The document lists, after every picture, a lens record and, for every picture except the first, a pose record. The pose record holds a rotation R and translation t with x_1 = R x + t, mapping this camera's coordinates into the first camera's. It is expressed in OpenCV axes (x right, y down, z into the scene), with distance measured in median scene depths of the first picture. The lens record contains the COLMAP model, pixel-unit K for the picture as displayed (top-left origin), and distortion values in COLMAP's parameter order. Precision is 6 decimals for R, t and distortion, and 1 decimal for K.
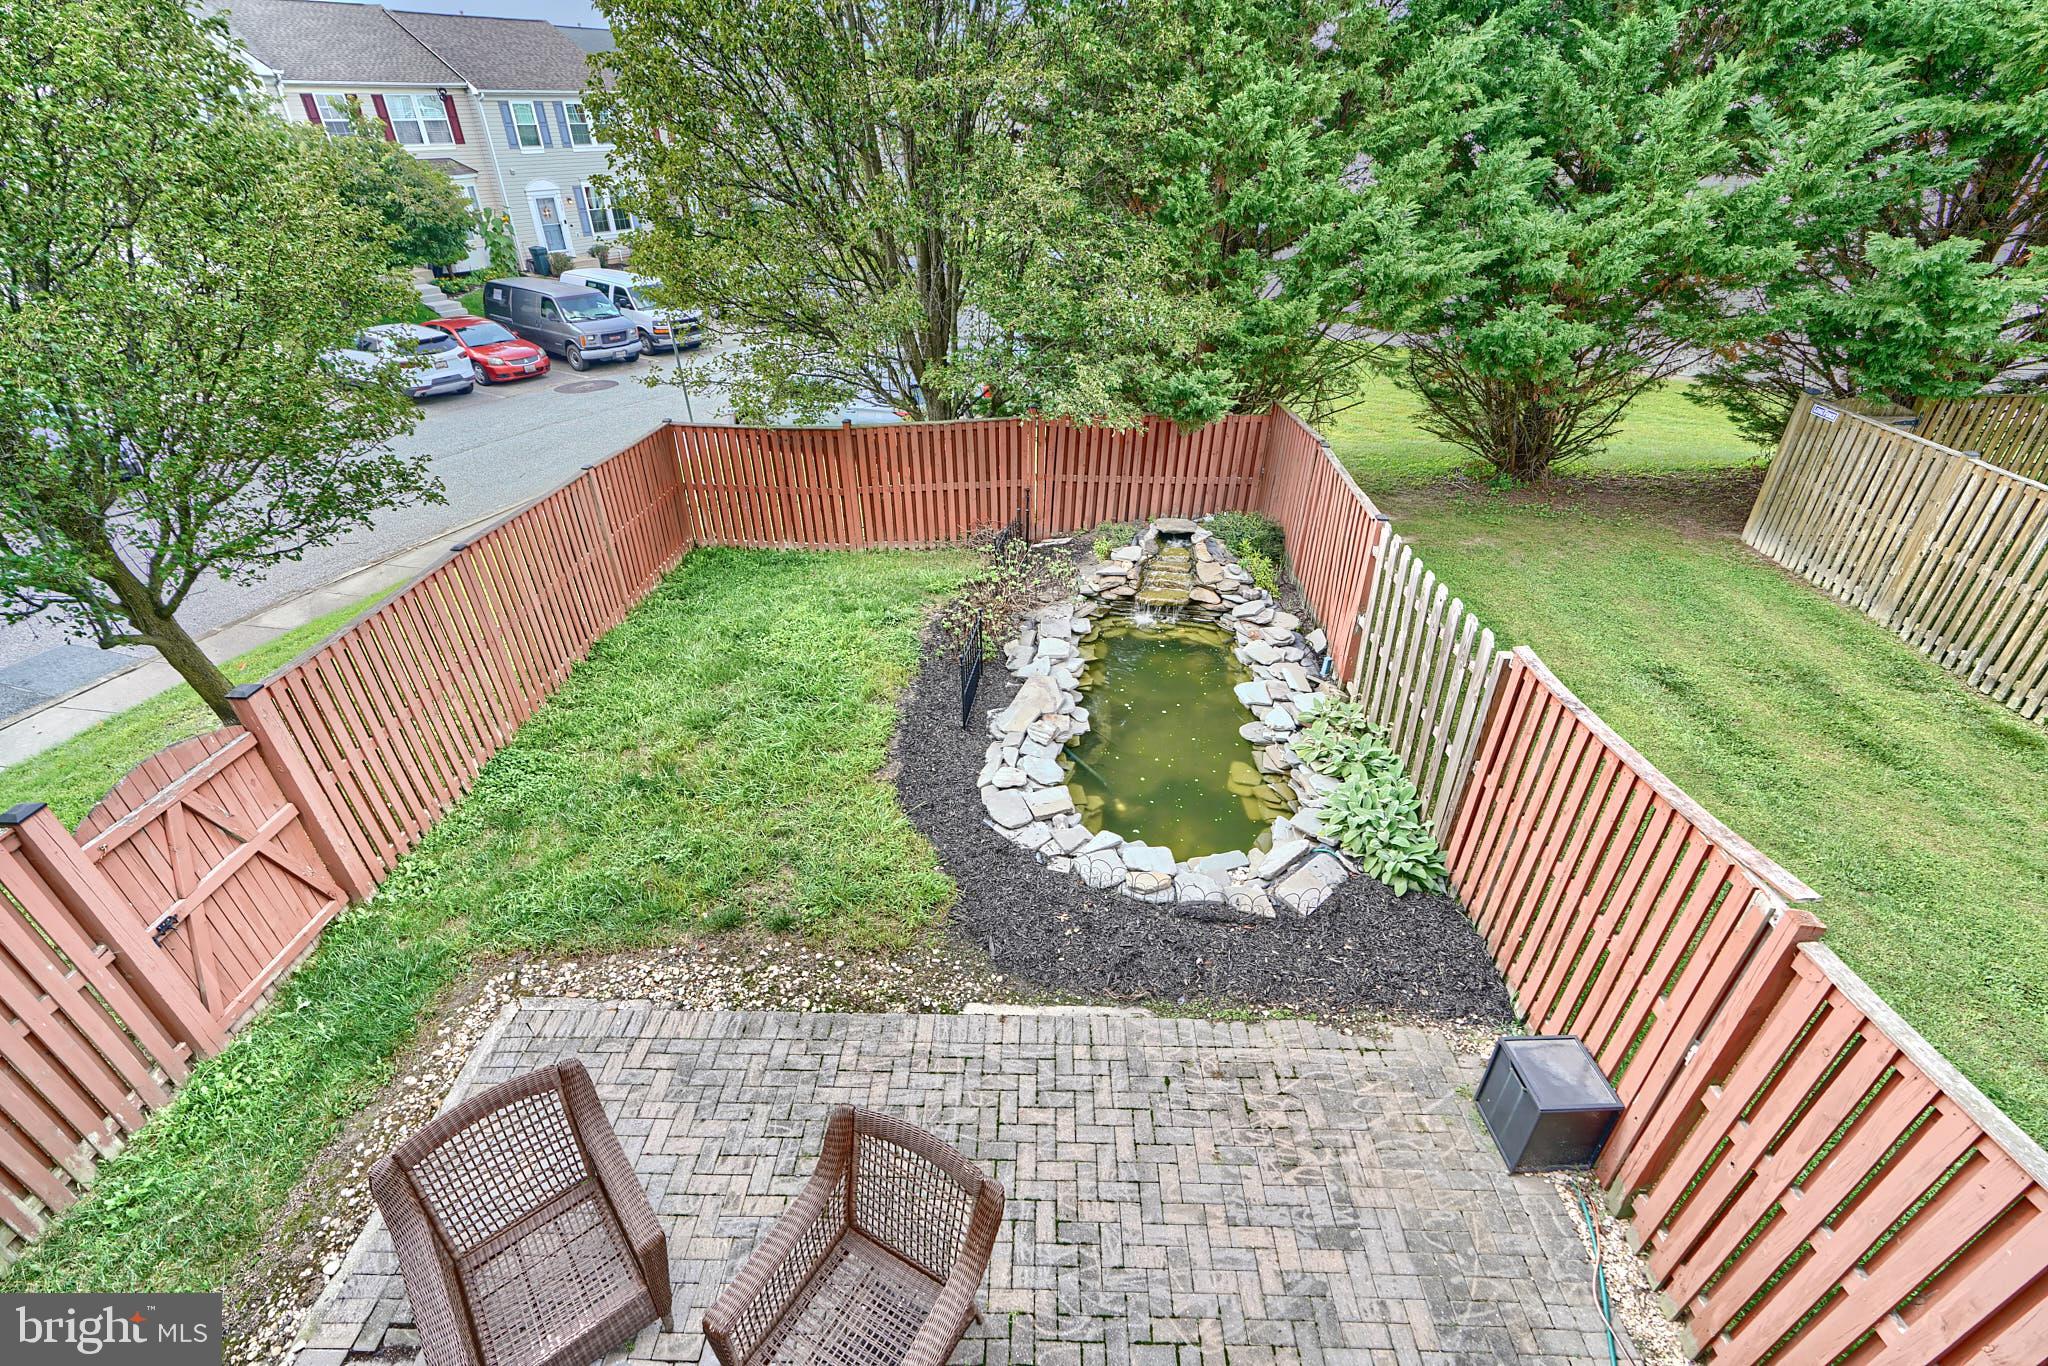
lens RADIAL K [[919.6, 0, 1022.2], [0, 919.6, 679.6], [0, 0, 1]] dist [-0.015032, 0.007611]
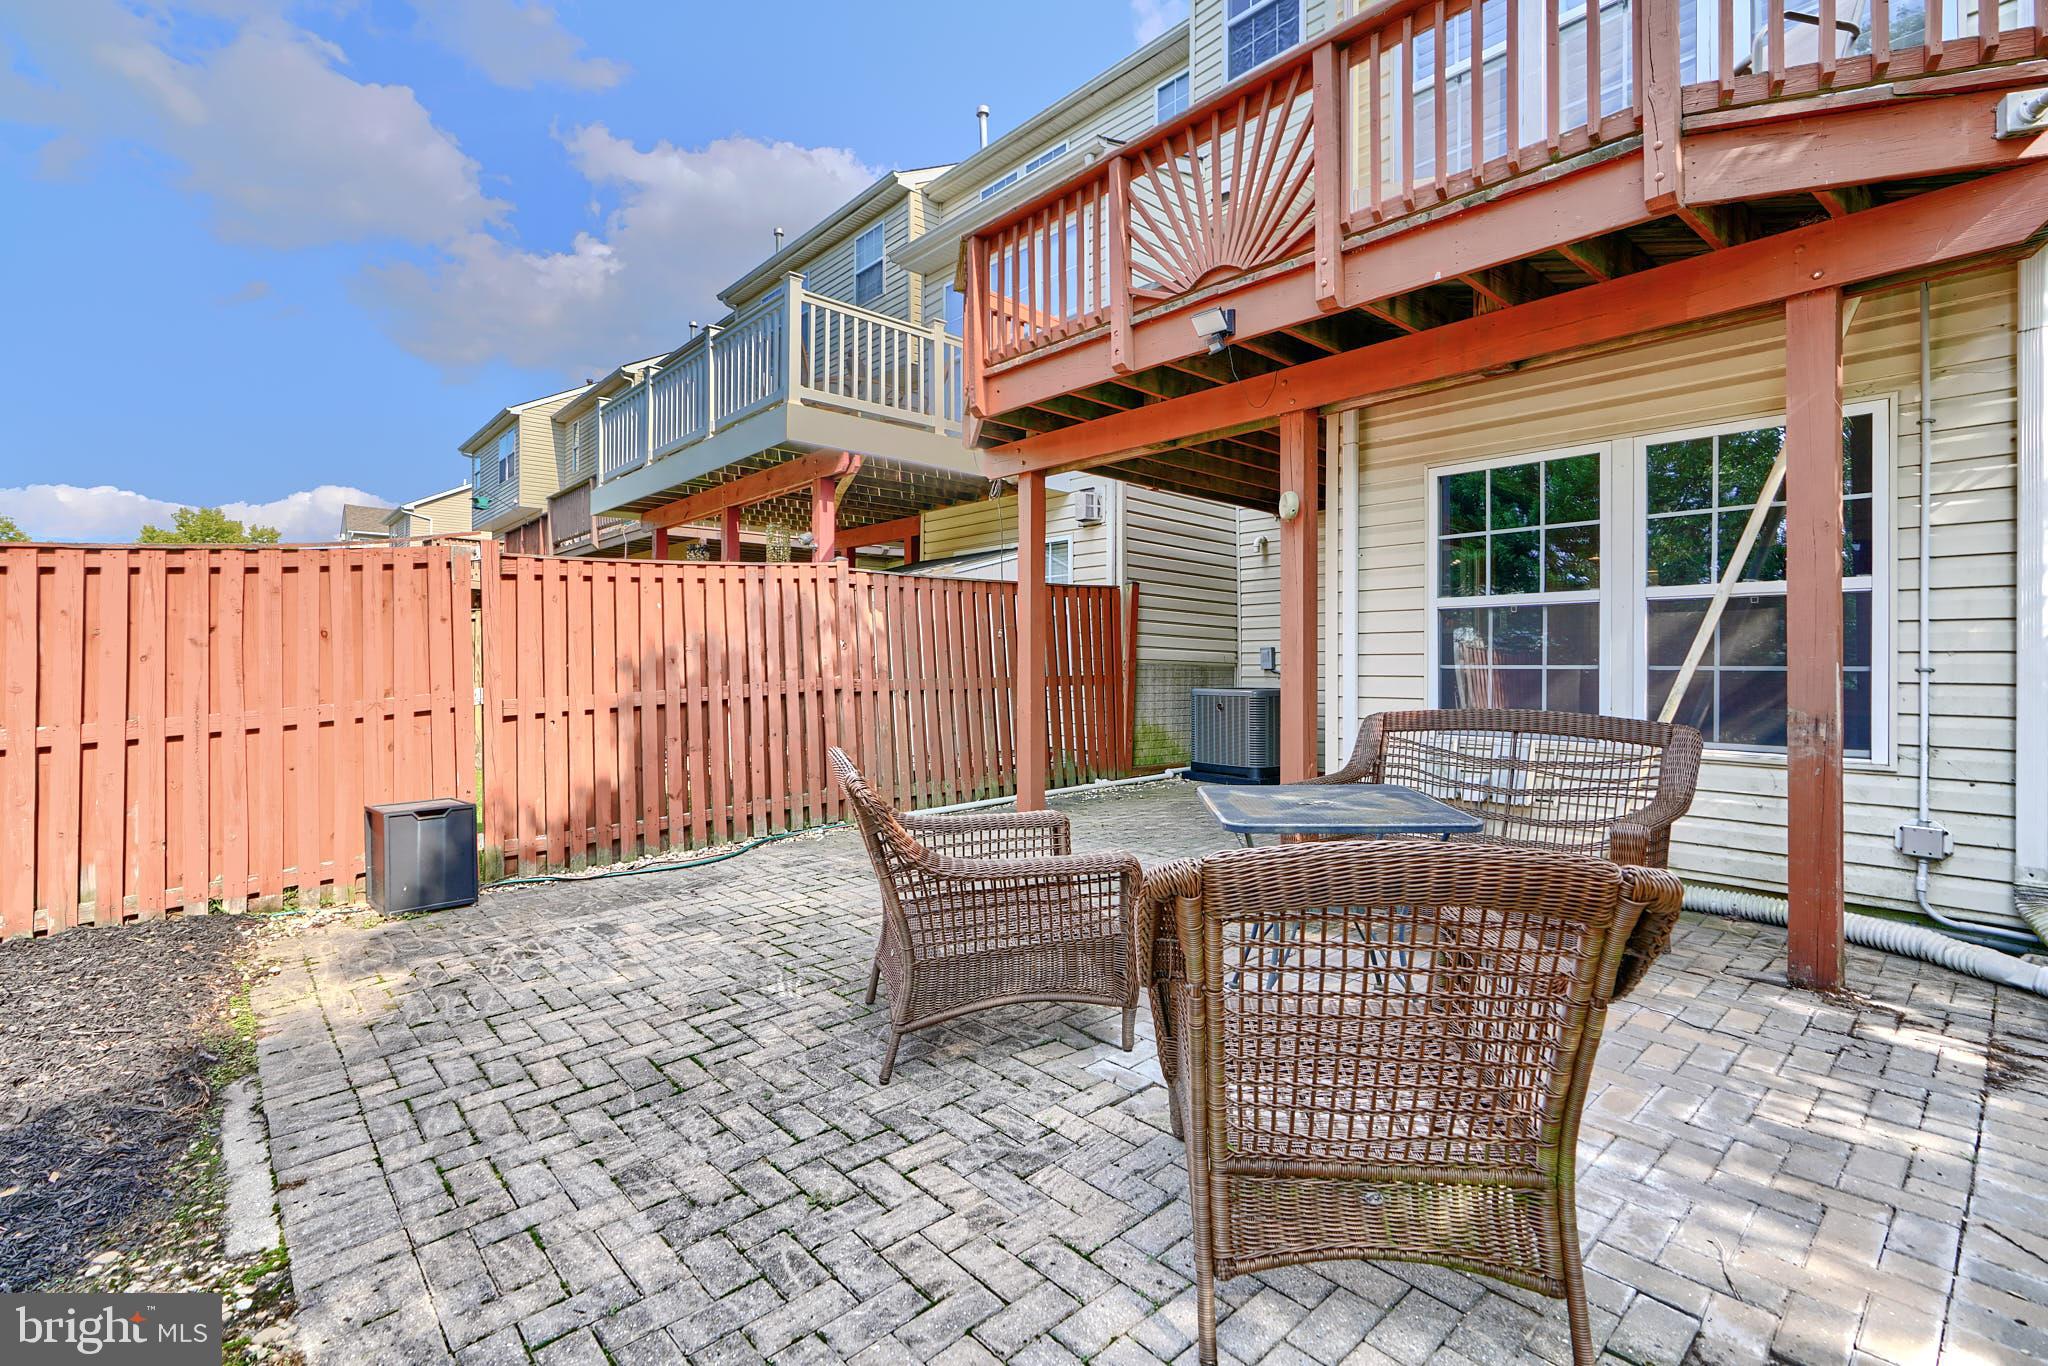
lens RADIAL K [[919.6, 0, 1022.2], [0, 919.6, 679.6], [0, 0, 1]] dist [-0.015032, 0.007611]
pose [[-0.690001, 0.001774, 0.723806, -0.315165], [0.381136, 0.851020, 0.361249, 0.088562], [-0.615333, 0.525130, -0.587881, 0.531986]]
